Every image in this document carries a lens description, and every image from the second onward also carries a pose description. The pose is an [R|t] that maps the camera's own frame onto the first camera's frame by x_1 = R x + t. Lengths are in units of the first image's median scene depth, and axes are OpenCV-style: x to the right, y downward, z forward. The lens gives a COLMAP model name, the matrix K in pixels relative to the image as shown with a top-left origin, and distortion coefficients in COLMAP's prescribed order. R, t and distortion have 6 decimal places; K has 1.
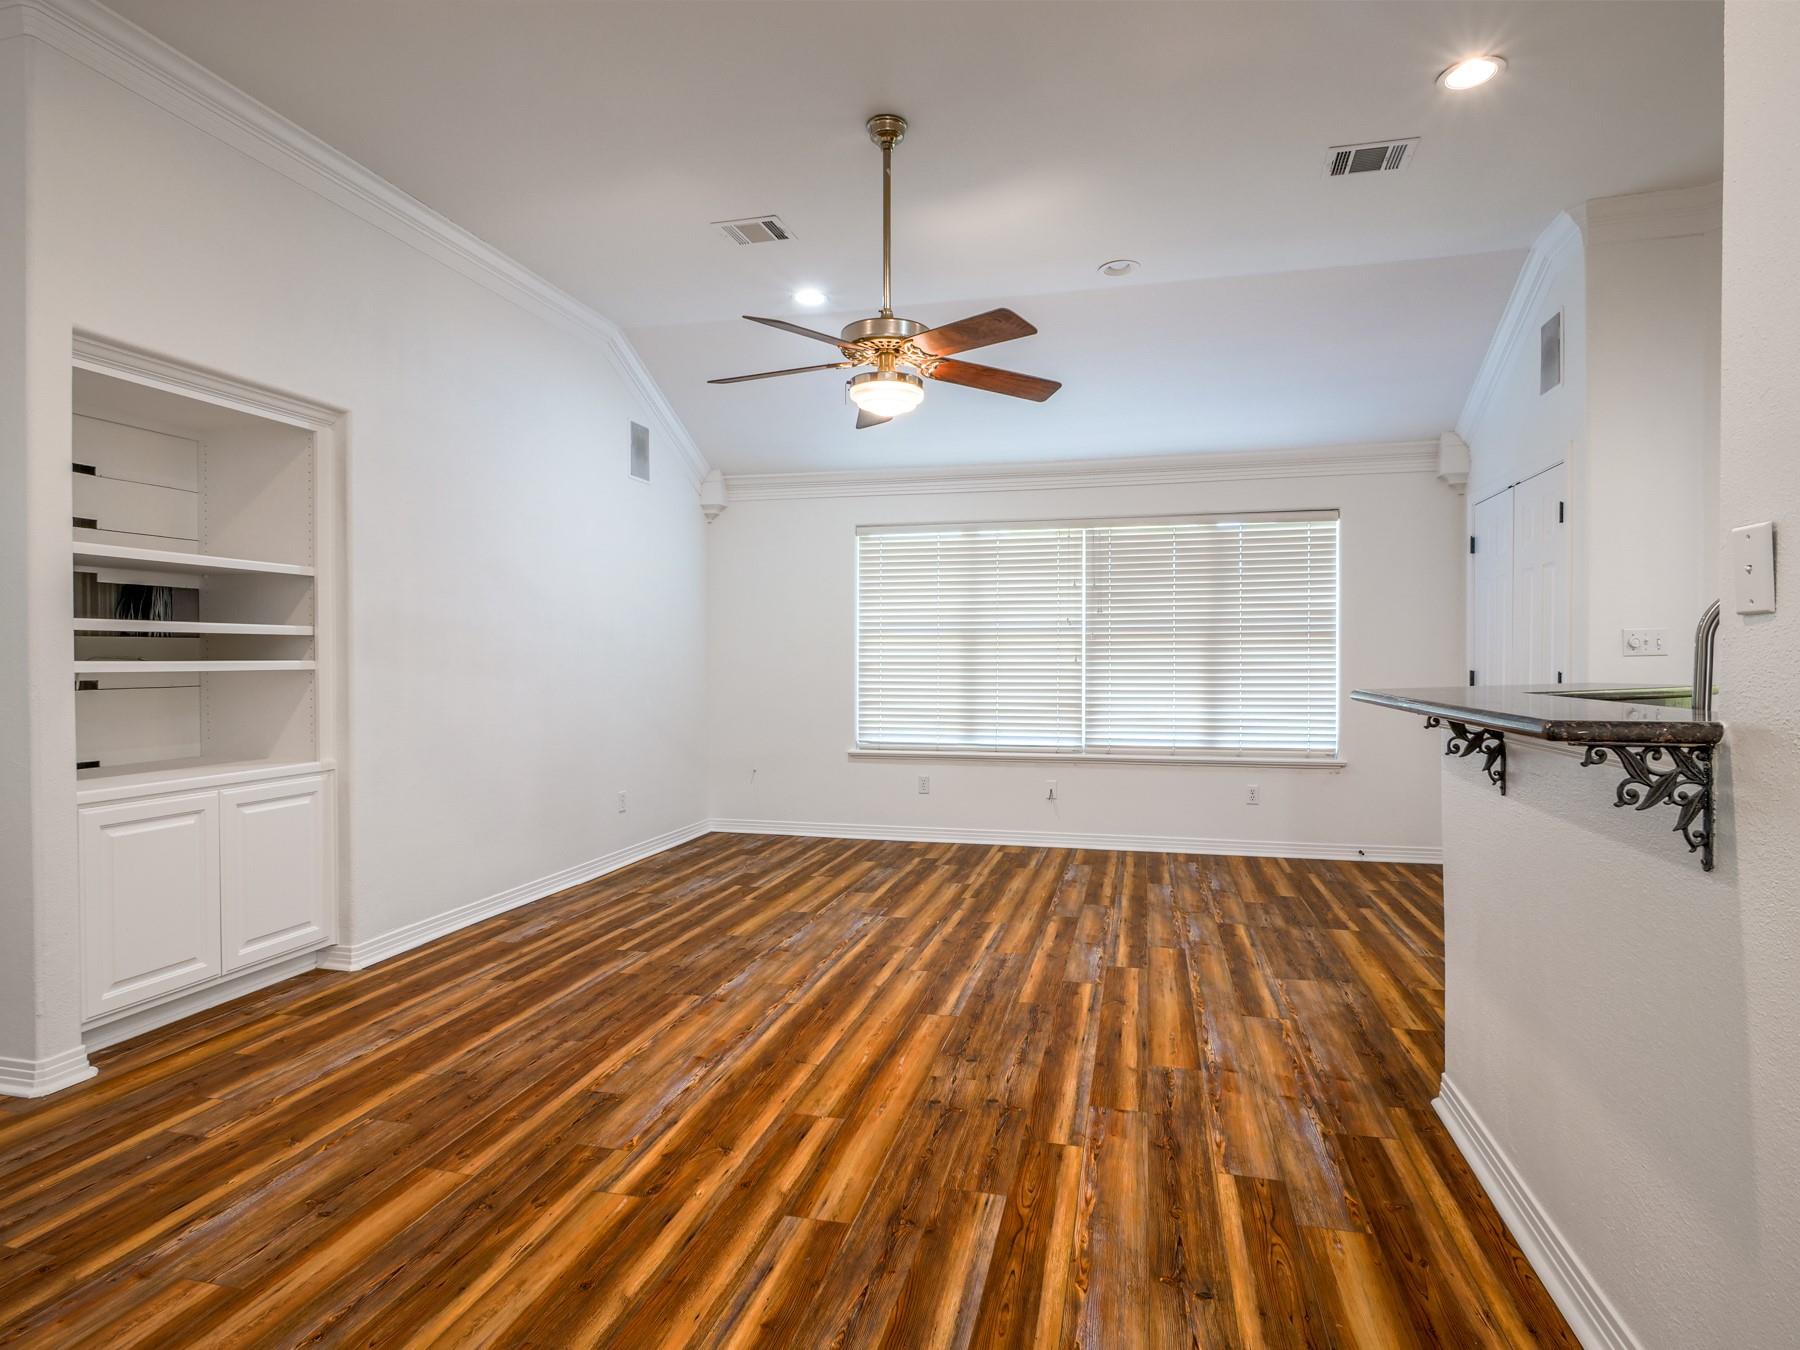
lens RADIAL K [[981.4, 0, 908.0], [0, 981.4, 674.4], [0, 0, 1]] dist [-0.008042, 0.001472]
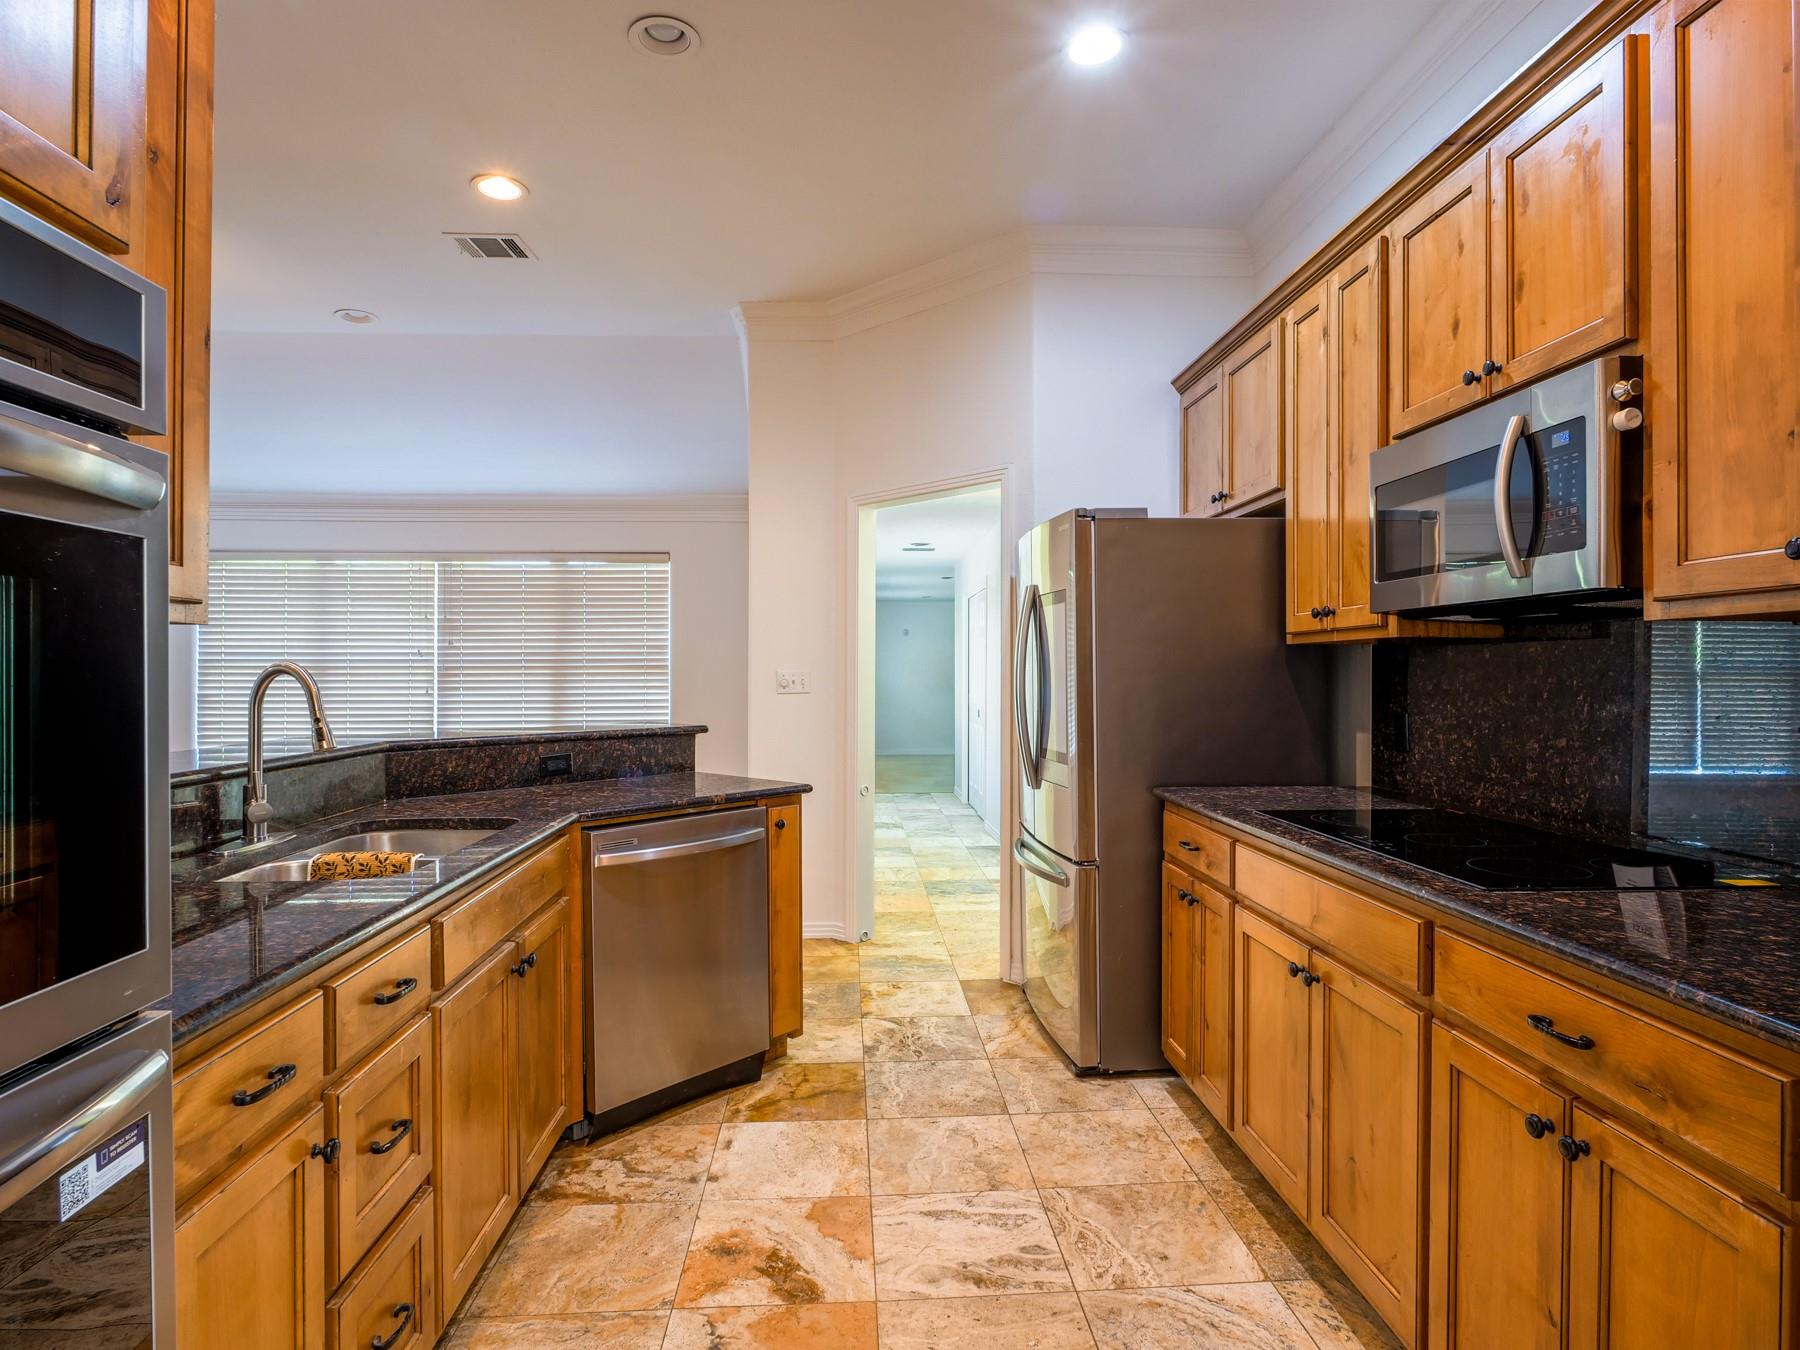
lens RADIAL K [[981.4, 0, 891.8], [0, 981.4, 669.3], [0, 0, 1]] dist [-0.008042, 0.001472]
pose [[0.958656, 0.002646, 0.284557, 0.648267], [0.003802, 0.999748, -0.022105, -0.025258], [-0.284544, 0.022273, 0.958404, -0.197181]]
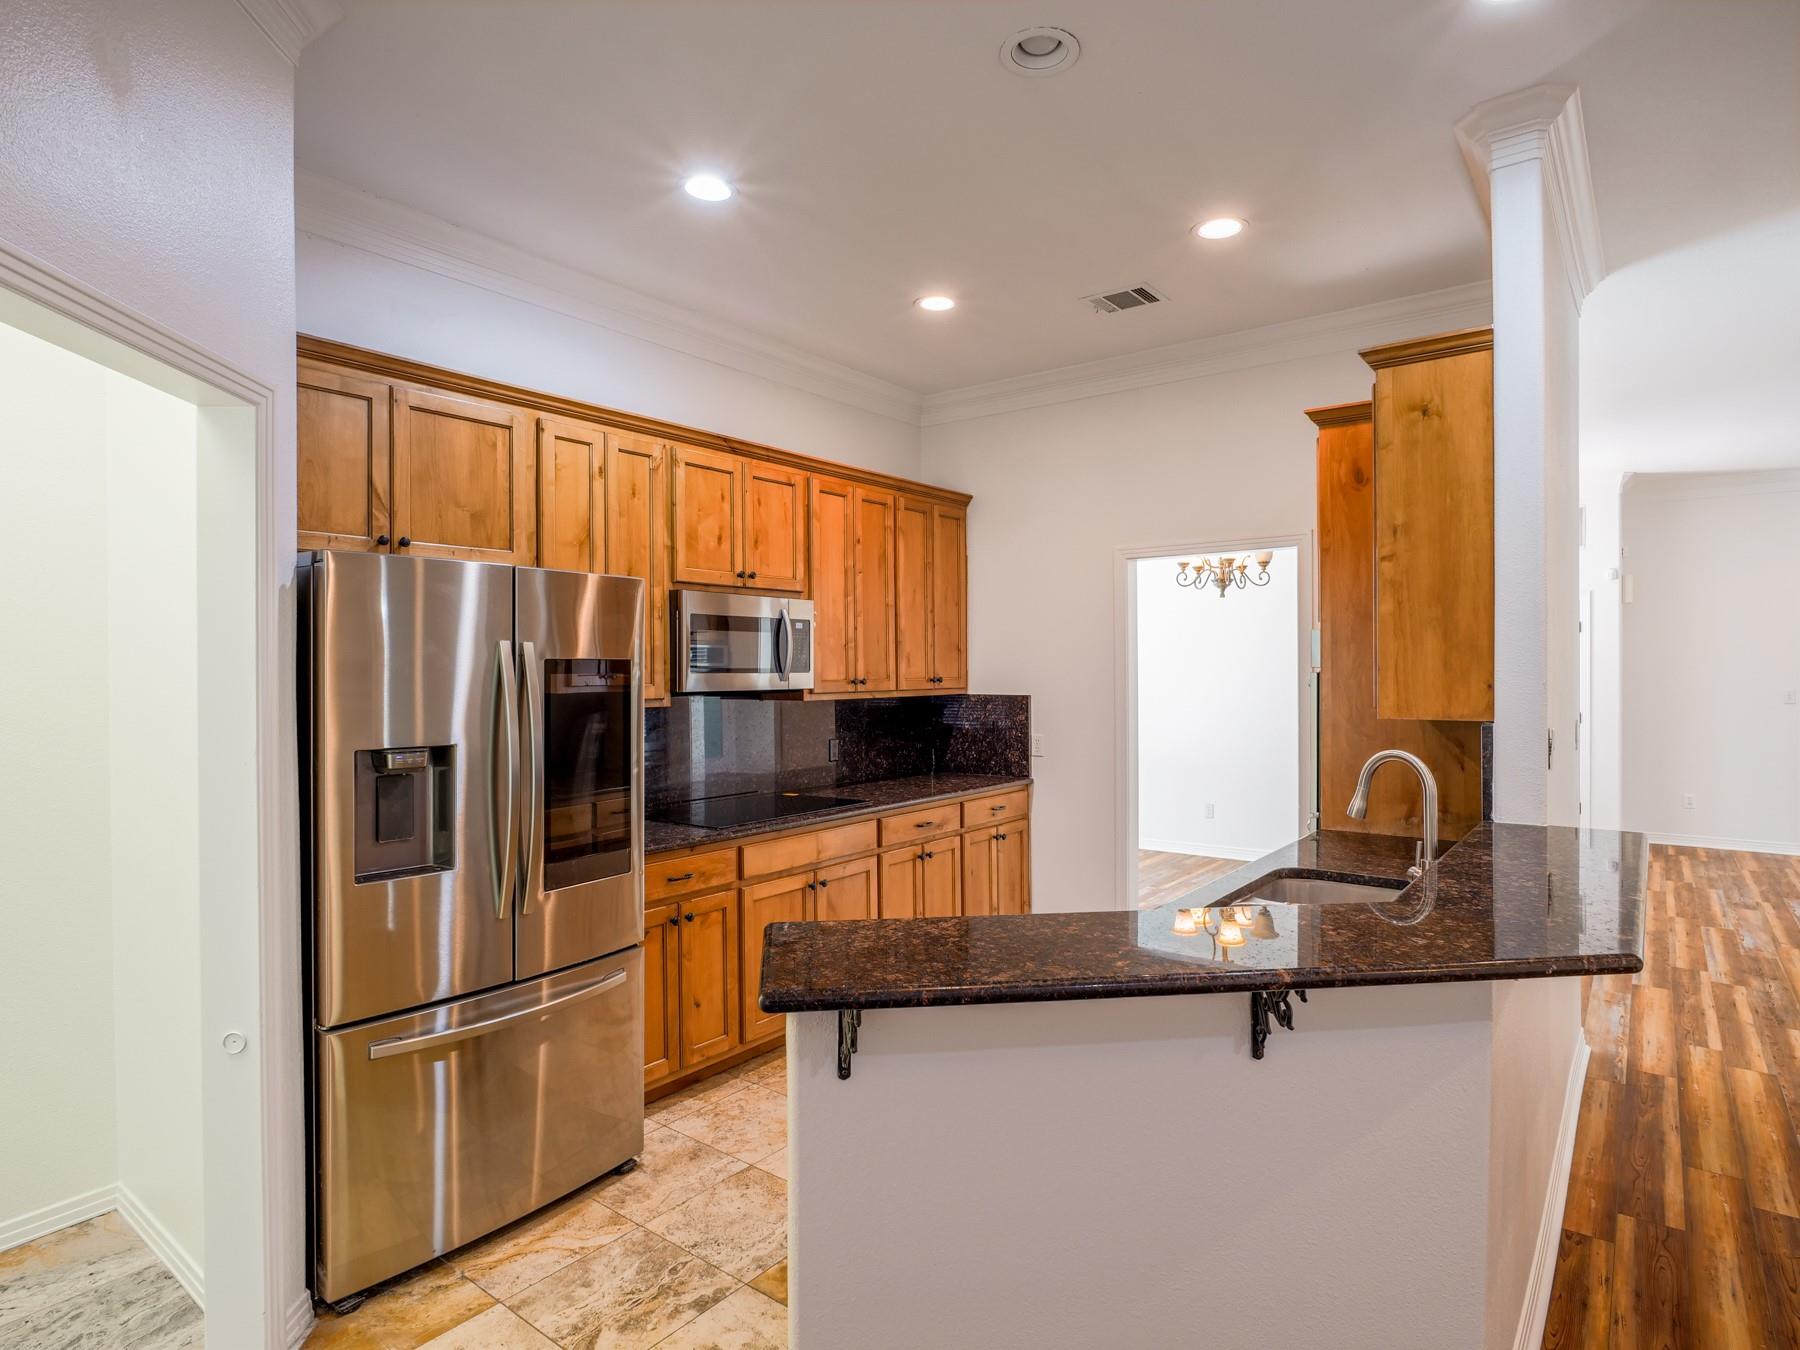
lens RADIAL K [[981.4, 0, 900.6], [0, 981.4, 676.4], [0, 0, 1]] dist [-0.008042, 0.001472]
pose [[-0.911097, 0.001334, 0.412189, 0.491523], [0.013093, 0.999584, 0.025705, -0.128483], [-0.411983, 0.028817, -0.910736, 1.364965]]
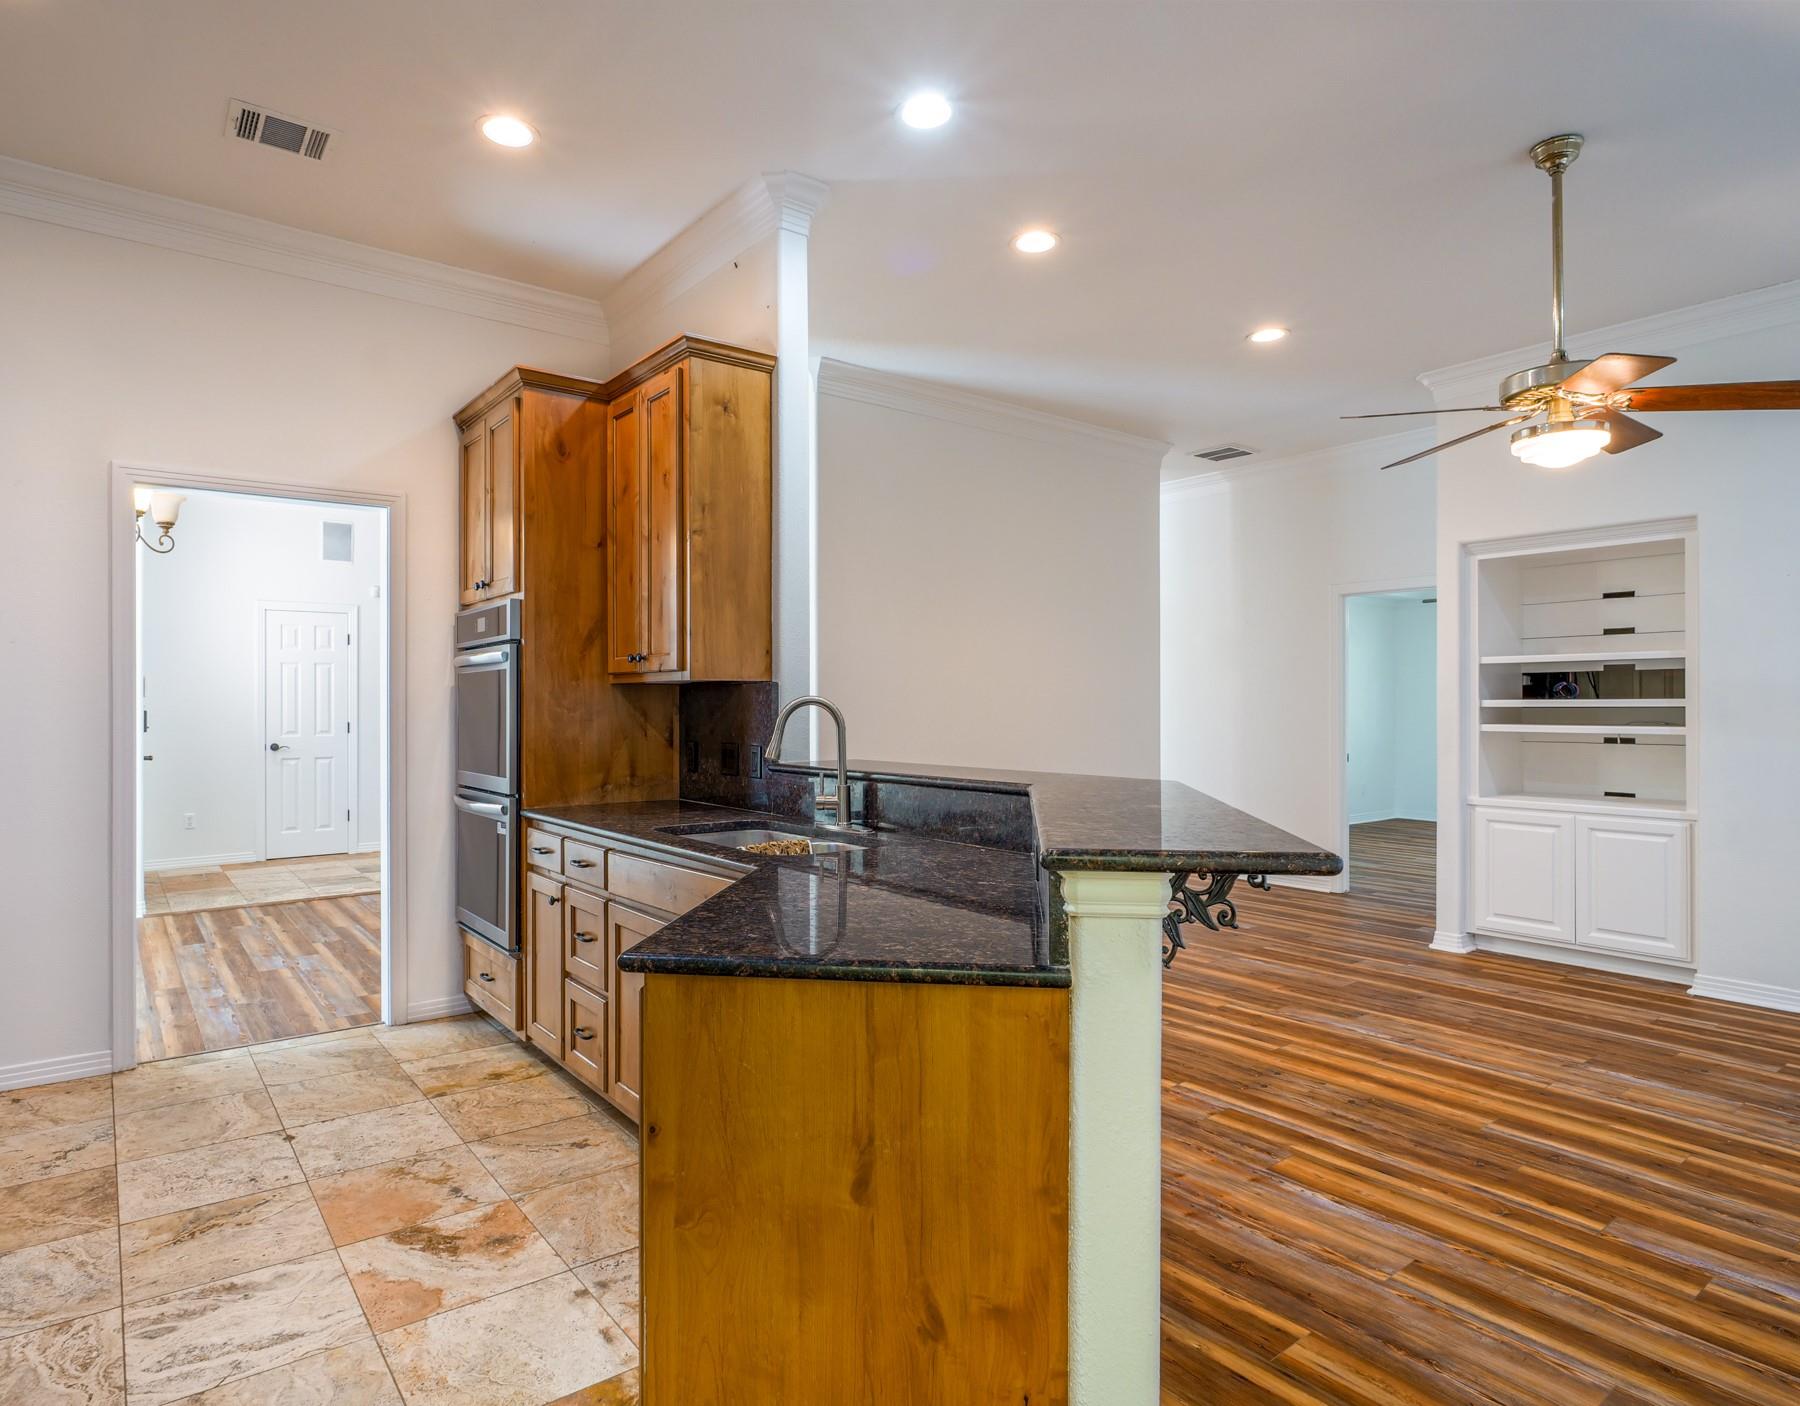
lens RADIAL K [[1012.6, 0, 850.0], [0, 1012.6, 695.4], [0, 0, 1]] dist [-0.003908, -0.000057]
pose [[-0.638017, -0.005574, -0.770002, 1.131990], [-0.011986, 0.999925, 0.002694, -0.049921], [0.769929, 0.010948, -0.638036, 1.121585]]
